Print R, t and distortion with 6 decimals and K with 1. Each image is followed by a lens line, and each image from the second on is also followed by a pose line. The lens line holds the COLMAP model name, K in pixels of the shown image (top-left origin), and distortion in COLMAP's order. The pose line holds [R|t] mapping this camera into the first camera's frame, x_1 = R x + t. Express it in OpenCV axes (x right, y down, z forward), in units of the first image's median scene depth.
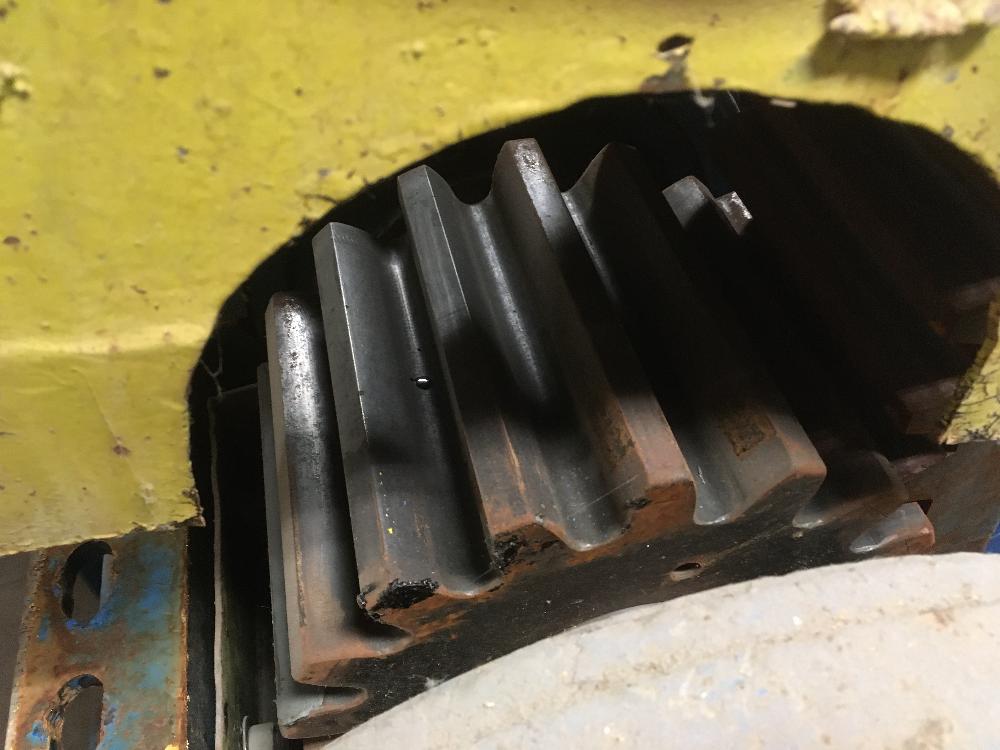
lens RADIAL K [[843.4, 0, 497.8], [0, 843.4, 376.4], [0, 0, 1]] dist [0.041201, -0.057600]
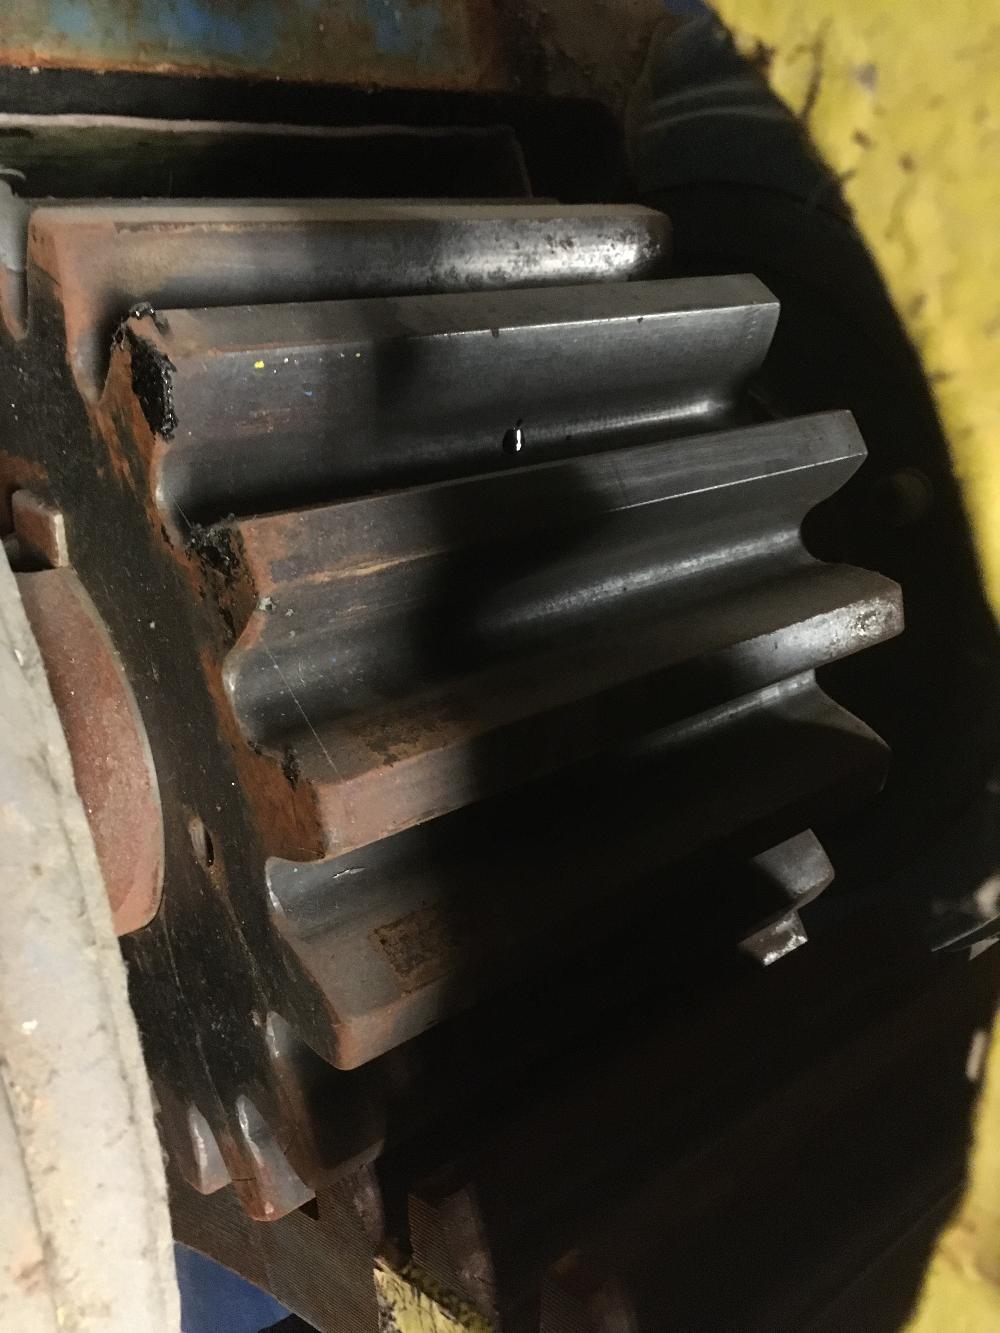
lens RADIAL K [[1124.3, 0, 499.2], [0, 1124.3, 668.6], [0, 0, 1]] dist [0.041201, -0.057600]
pose [[-0.020921, 0.998548, 0.049646, 0.046228], [-0.997768, -0.024003, 0.062319, -0.044212], [0.063420, -0.048232, 0.996821, 0.183125]]
